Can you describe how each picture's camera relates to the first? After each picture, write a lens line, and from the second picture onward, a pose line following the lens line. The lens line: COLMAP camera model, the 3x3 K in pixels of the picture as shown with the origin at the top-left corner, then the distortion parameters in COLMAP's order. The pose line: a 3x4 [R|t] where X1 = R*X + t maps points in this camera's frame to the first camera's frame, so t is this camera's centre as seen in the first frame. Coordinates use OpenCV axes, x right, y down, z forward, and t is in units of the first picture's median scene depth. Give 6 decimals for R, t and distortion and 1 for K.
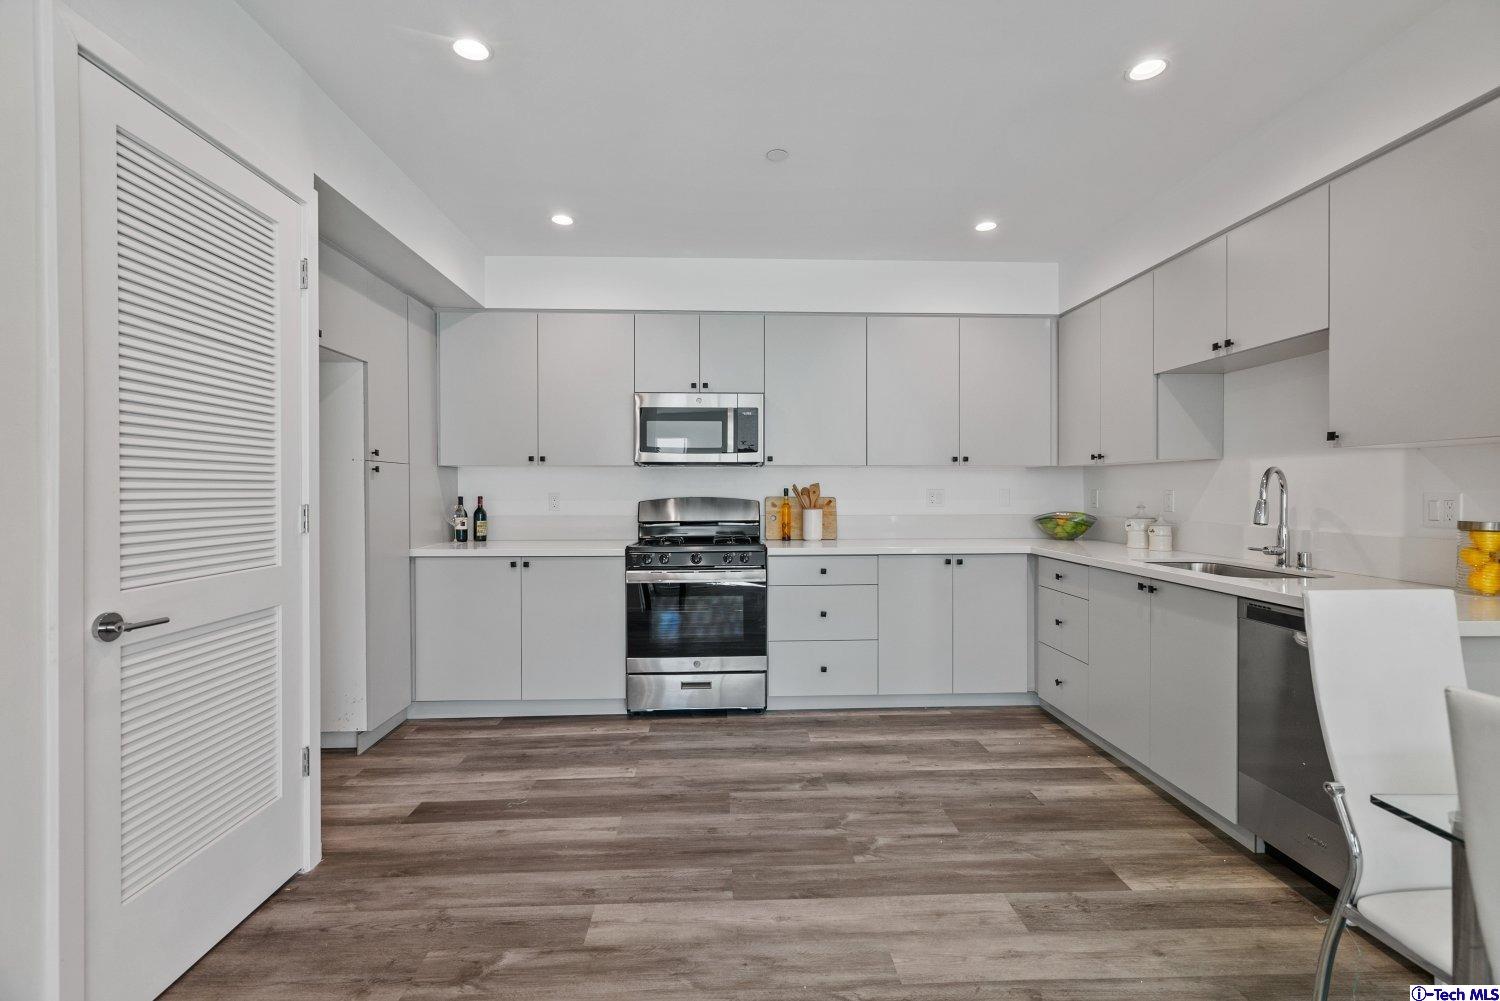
lens RADIAL K [[680.7, 0, 745.2], [0, 680.7, 498.5], [0, 0, 1]] dist [-0.008072, 0.003645]
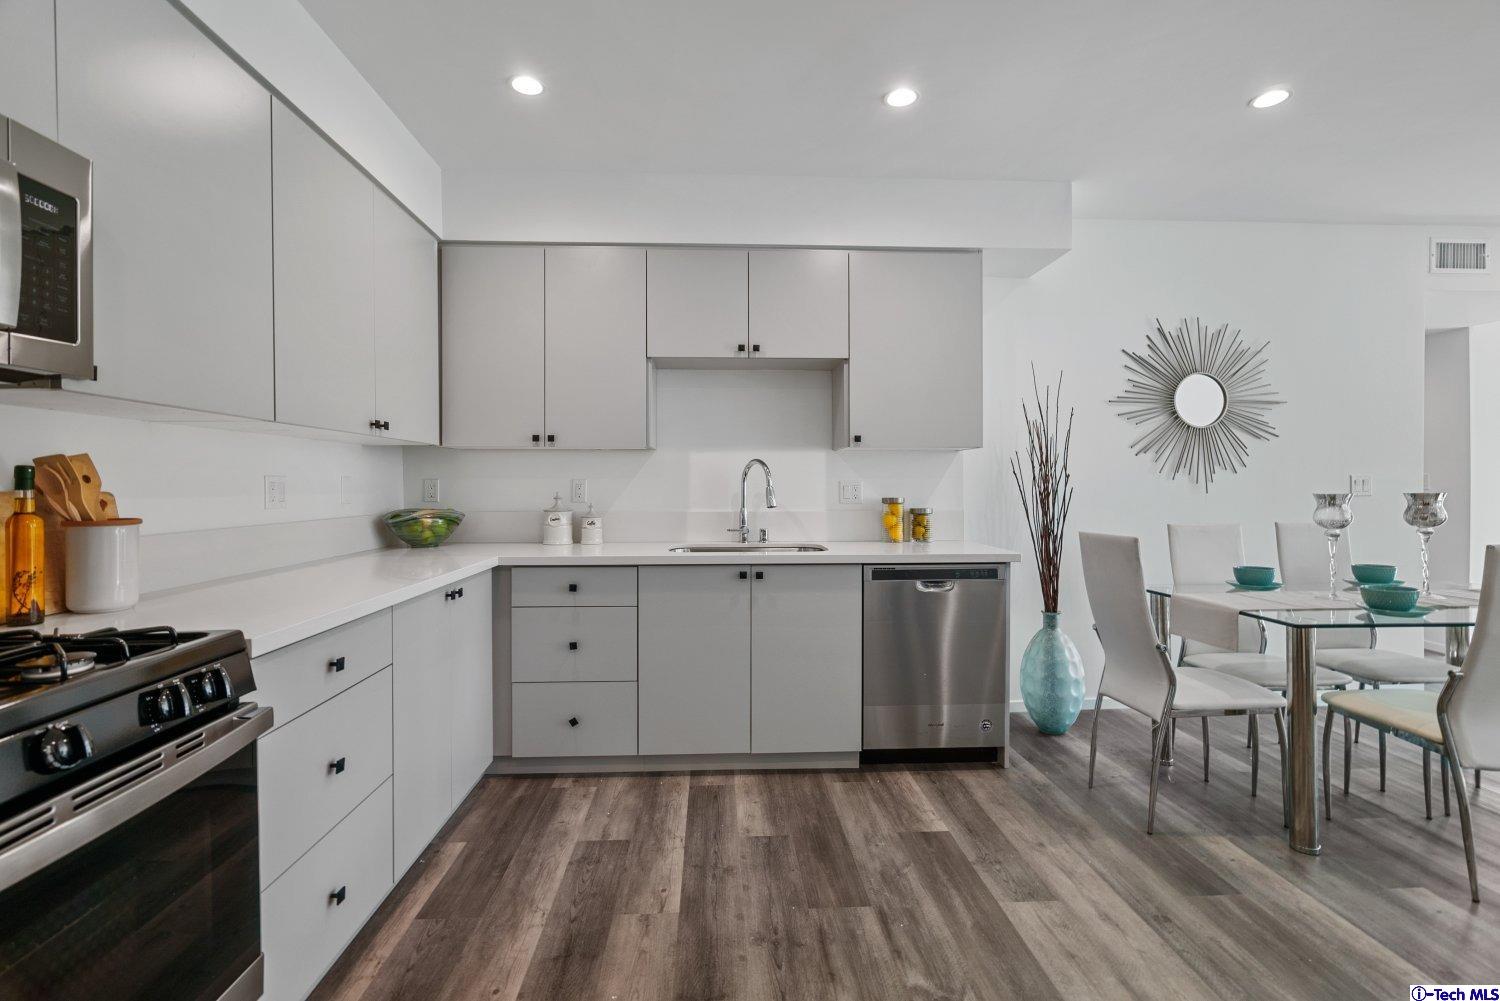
lens RADIAL K [[680.7, 0, 747.8], [0, 680.7, 489.2], [0, 0, 1]] dist [-0.008072, 0.003645]
pose [[-0.008061, -0.006486, 0.999946, -0.314106], [0.014057, 0.999879, 0.006599, -0.001574], [-0.999869, 0.014109, -0.007969, 0.760664]]
